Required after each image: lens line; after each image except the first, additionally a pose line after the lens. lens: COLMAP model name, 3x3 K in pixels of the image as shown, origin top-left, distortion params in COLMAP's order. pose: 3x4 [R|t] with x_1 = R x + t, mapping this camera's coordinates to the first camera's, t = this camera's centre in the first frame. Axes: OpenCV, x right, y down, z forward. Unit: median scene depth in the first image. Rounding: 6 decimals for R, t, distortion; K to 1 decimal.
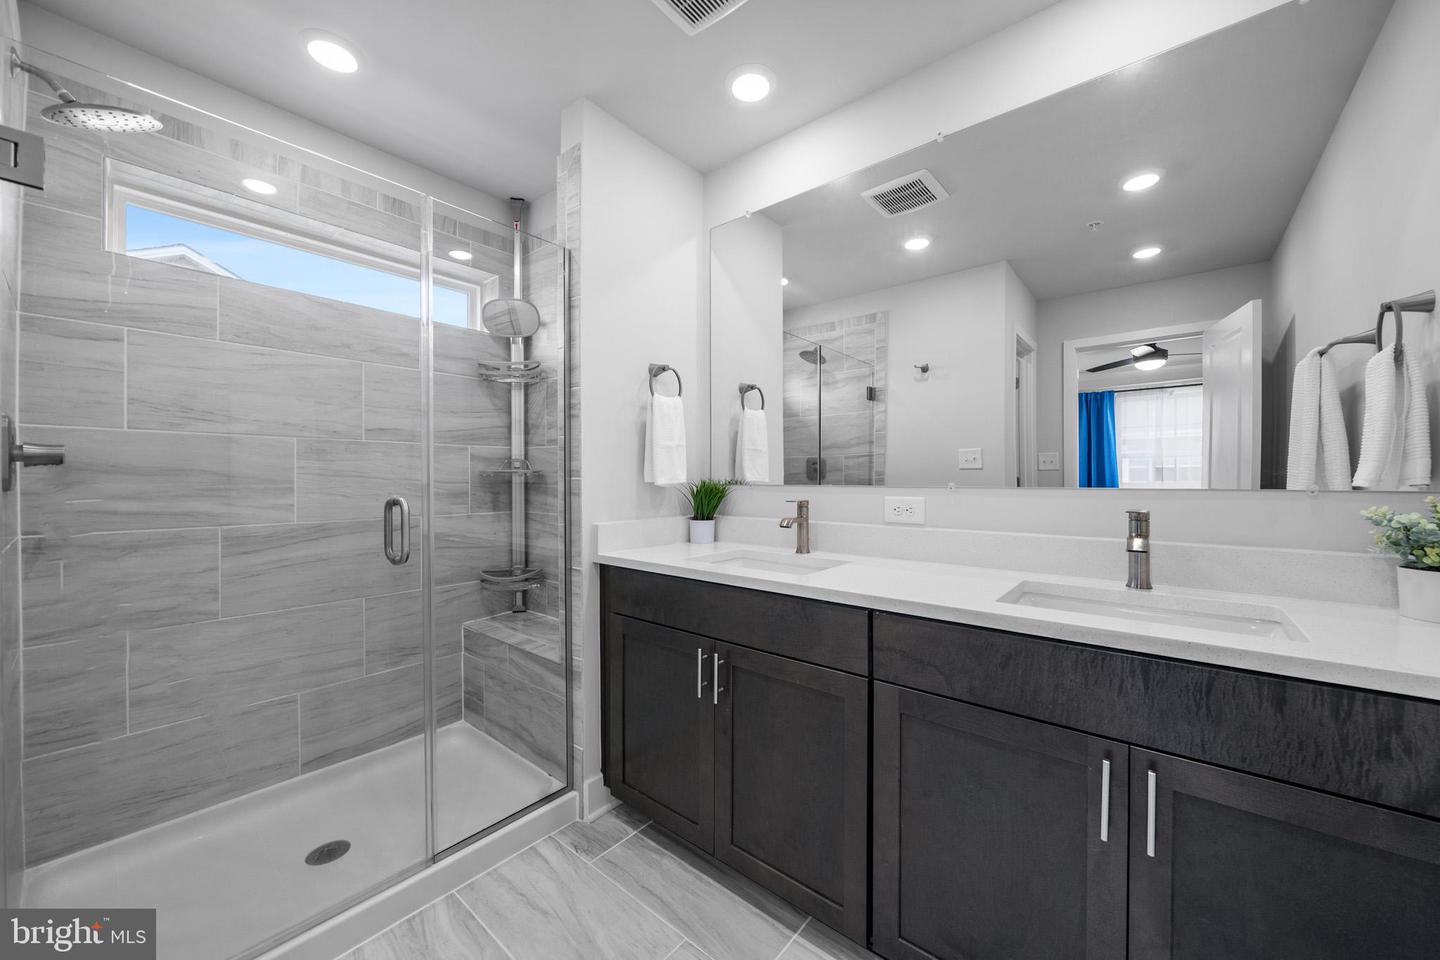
lens RADIAL K [[536.3, 0, 733.3], [0, 536.3, 479.9], [0, 0, 1]] dist [-0.002170, -0.000587]
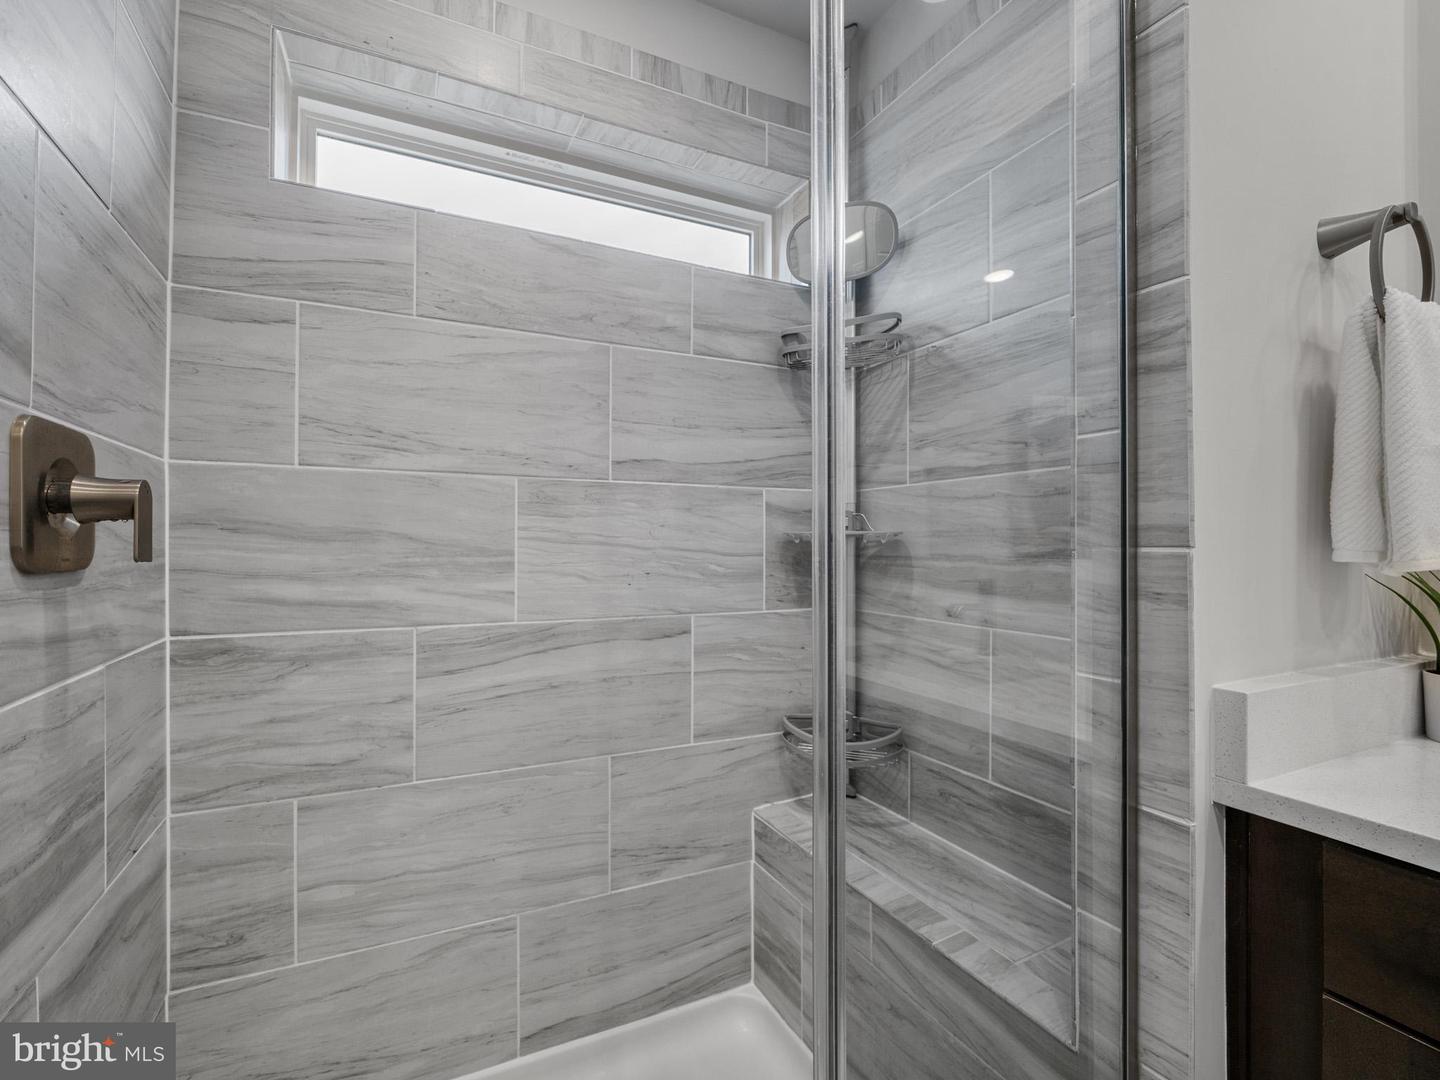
lens RADIAL K [[584.1, 0, 627.9], [0, 584.1, 543.7], [0, 0, 1]] dist [-0.002892, -0.001364]
pose [[0.875185, 0.001668, -0.483785, -0.408926], [-0.004935, 0.999973, -0.005479, -0.003311], [0.483763, 0.007182, 0.875169, 0.509725]]
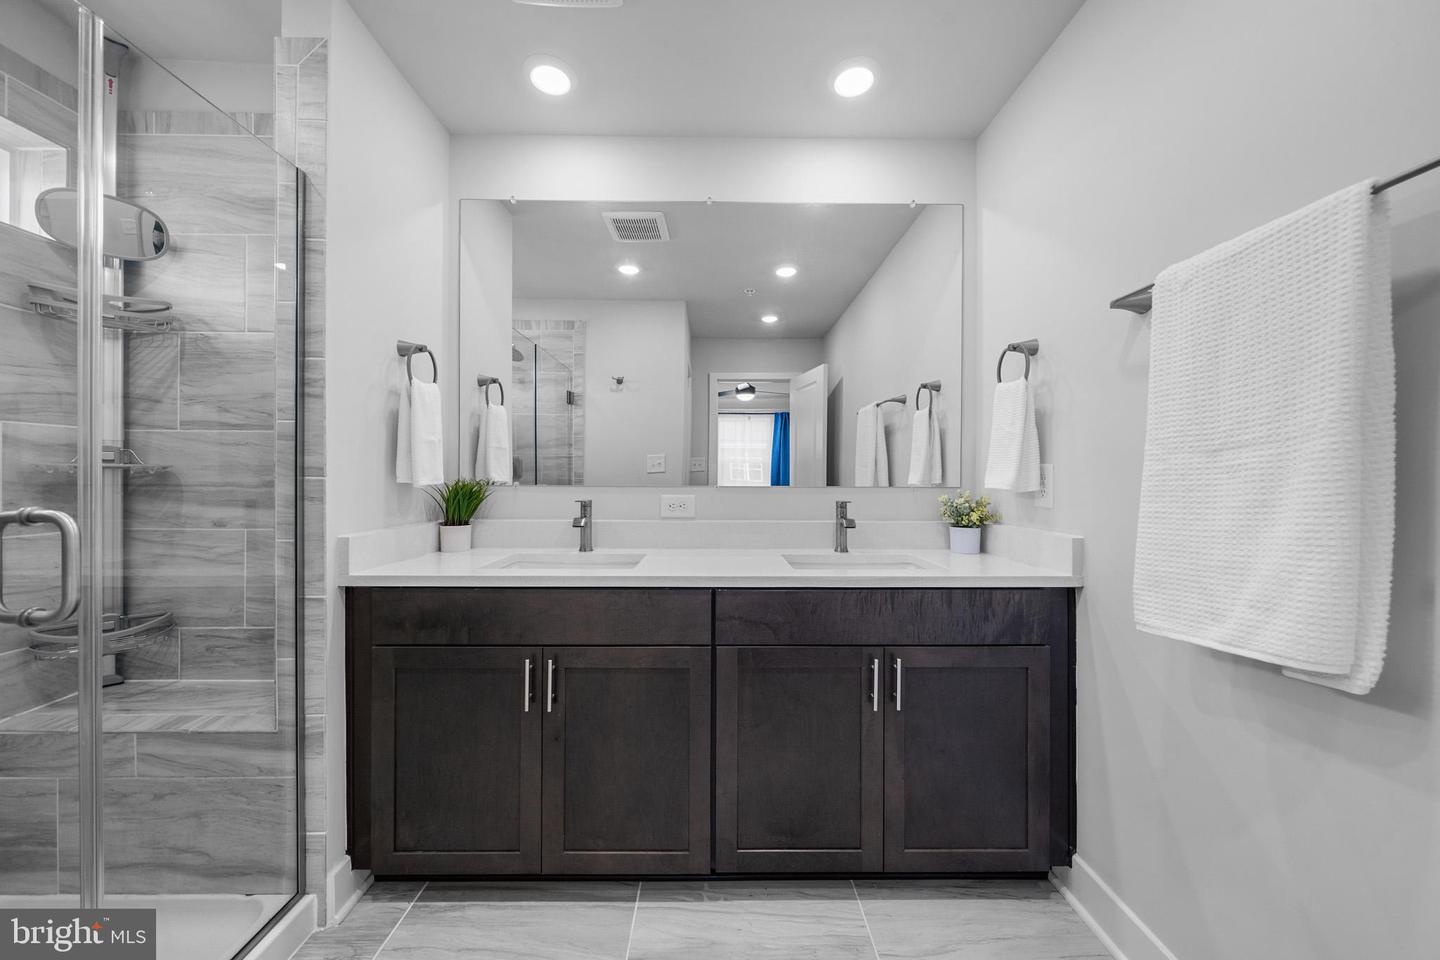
lens RADIAL K [[522.8, 0, 726.2], [0, 522.8, 478.5], [0, 0, 1]] dist [0.002746, -0.001029]
pose [[0.760195, 0.004006, 0.649682, -0.329150], [-0.001304, 0.999988, -0.004640, 0.000682], [-0.649693, 0.002680, 0.760192, 0.061083]]
